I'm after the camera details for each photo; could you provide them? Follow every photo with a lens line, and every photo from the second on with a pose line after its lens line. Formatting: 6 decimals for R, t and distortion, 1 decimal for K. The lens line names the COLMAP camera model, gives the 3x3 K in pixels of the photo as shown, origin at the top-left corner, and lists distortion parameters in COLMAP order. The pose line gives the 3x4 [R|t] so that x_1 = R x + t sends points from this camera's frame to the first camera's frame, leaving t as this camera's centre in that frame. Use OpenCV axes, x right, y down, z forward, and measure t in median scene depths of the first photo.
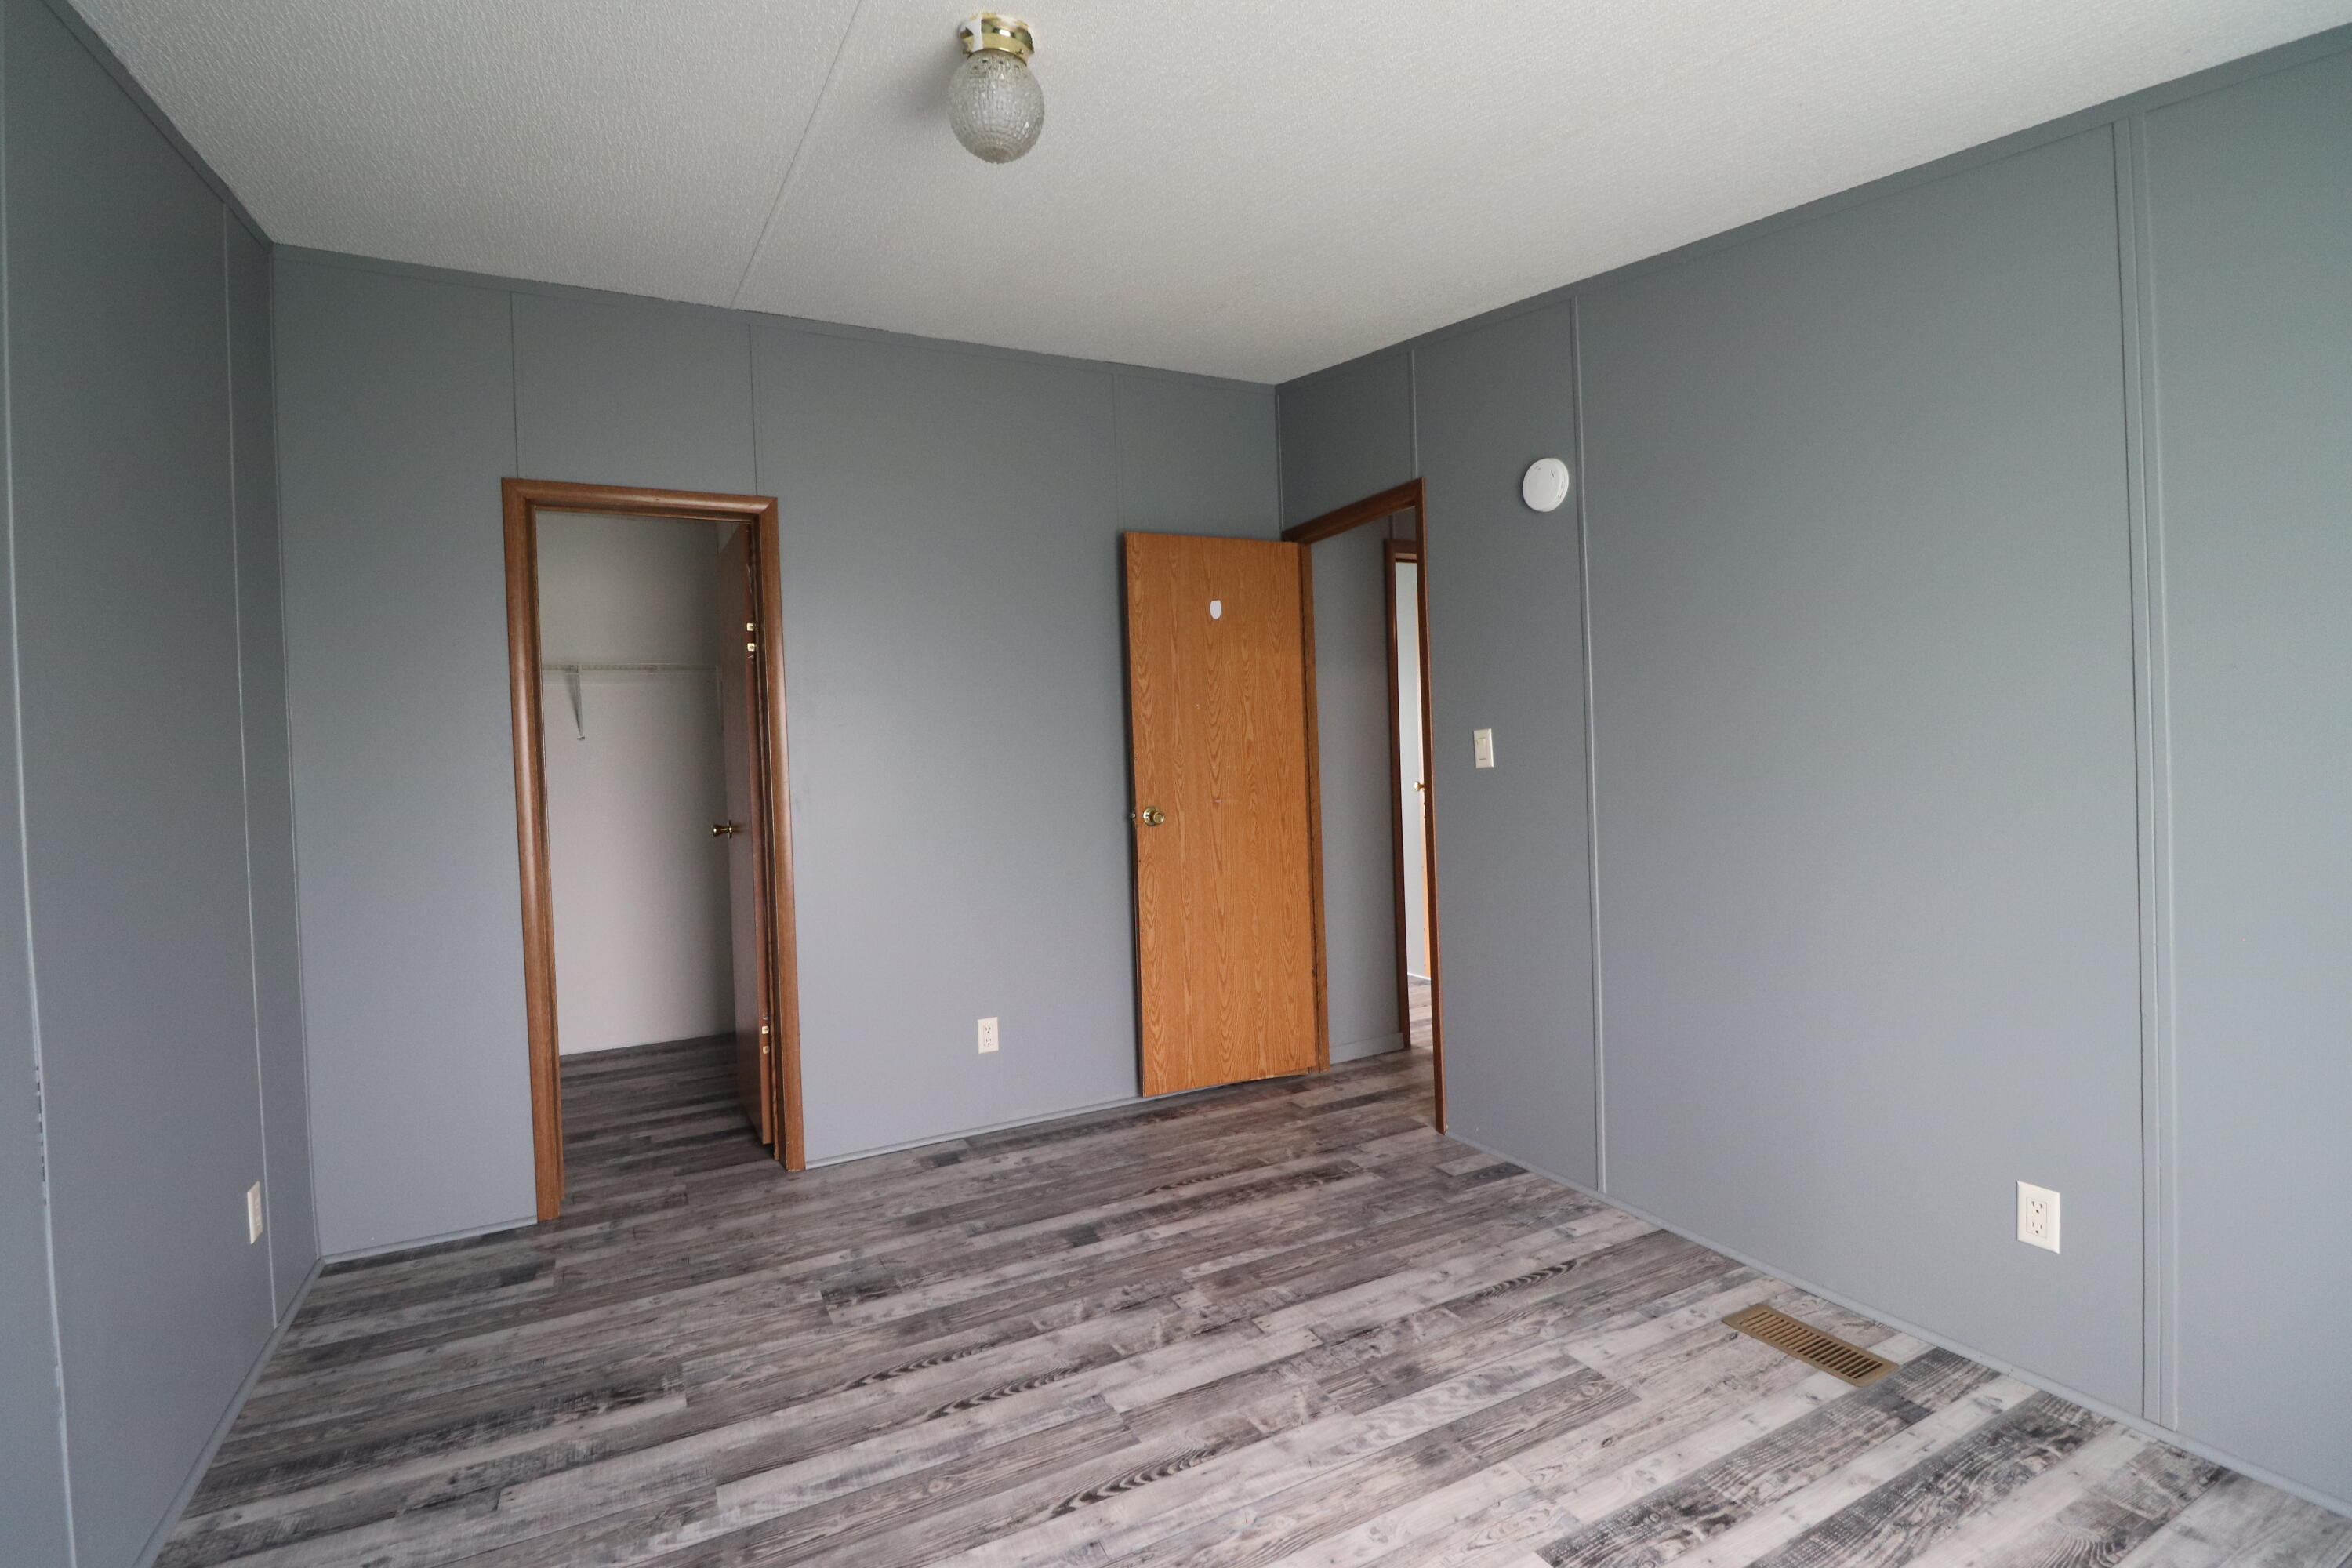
lens RADIAL K [[1095.0, 0, 1170.7], [0, 1095.0, 786.3], [0, 0, 1]] dist [-0.023679, -0.002089]
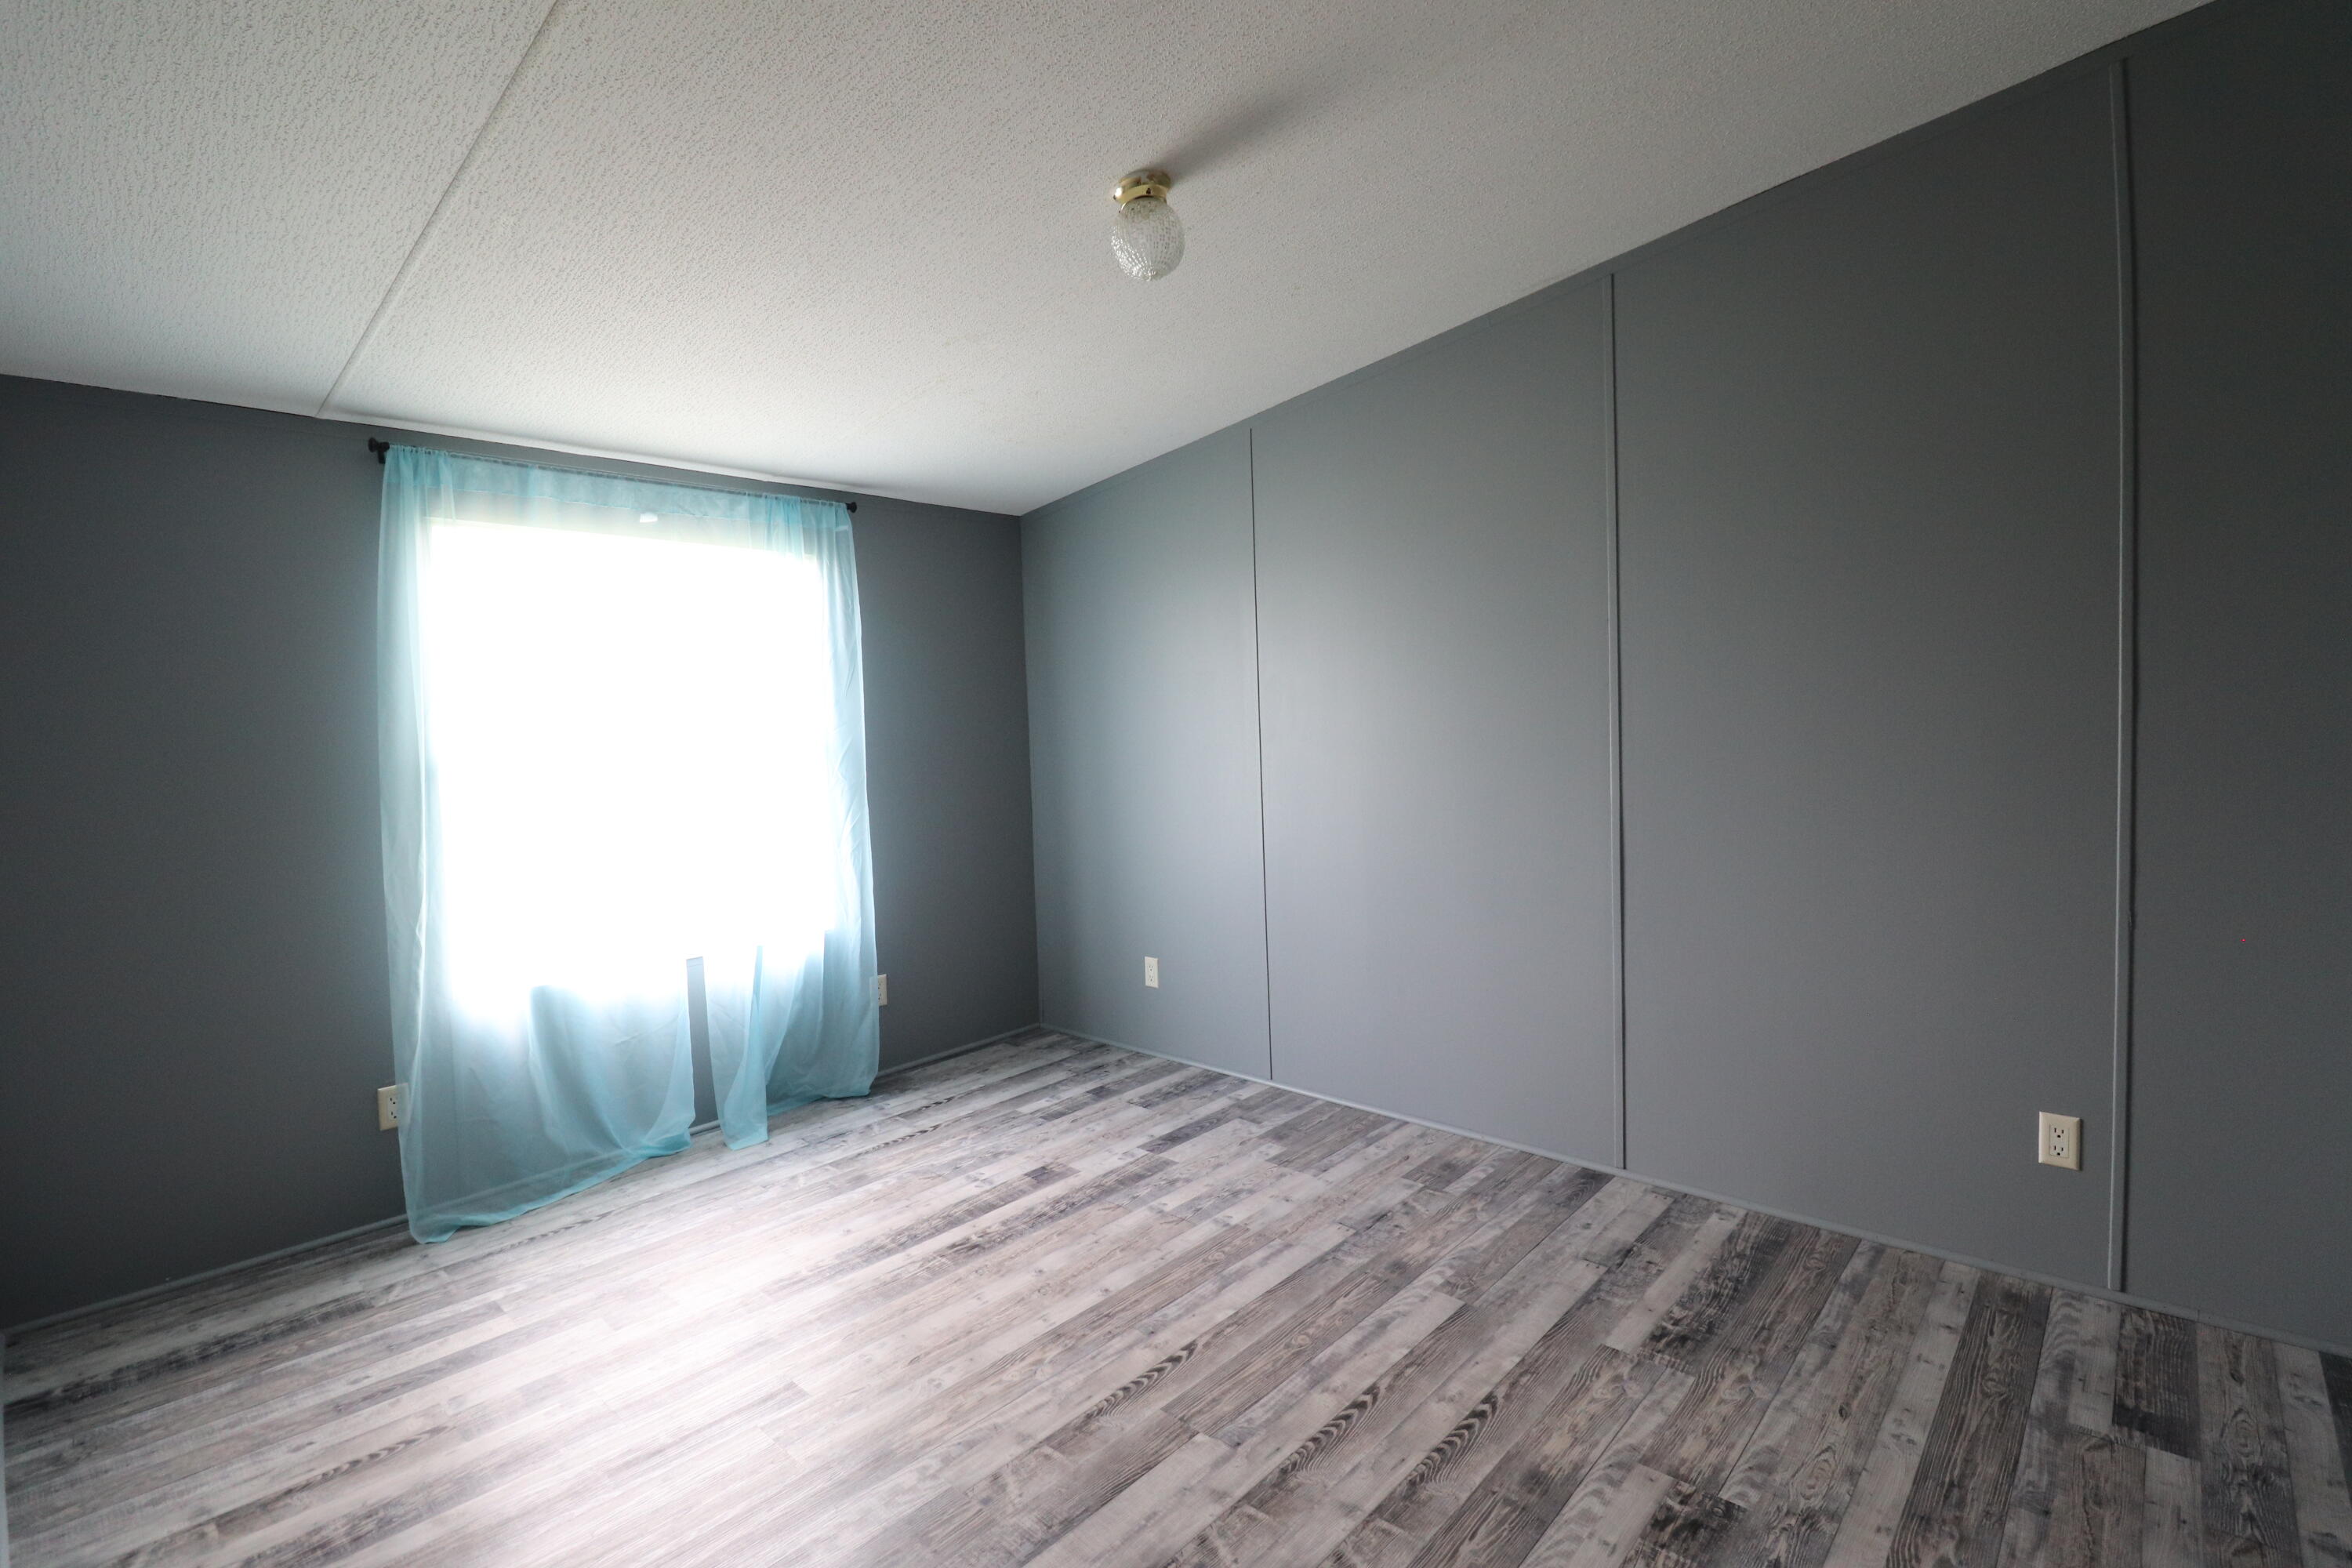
lens RADIAL K [[1095.0, 0, 1176.1], [0, 1095.0, 772.3], [0, 0, 1]] dist [-0.023679, -0.002089]
pose [[-0.937386, 0.086308, -0.337430, 0.247634], [0.060620, 0.994453, 0.085958, -0.086557], [0.342977, 0.060121, -0.937418, 1.878882]]
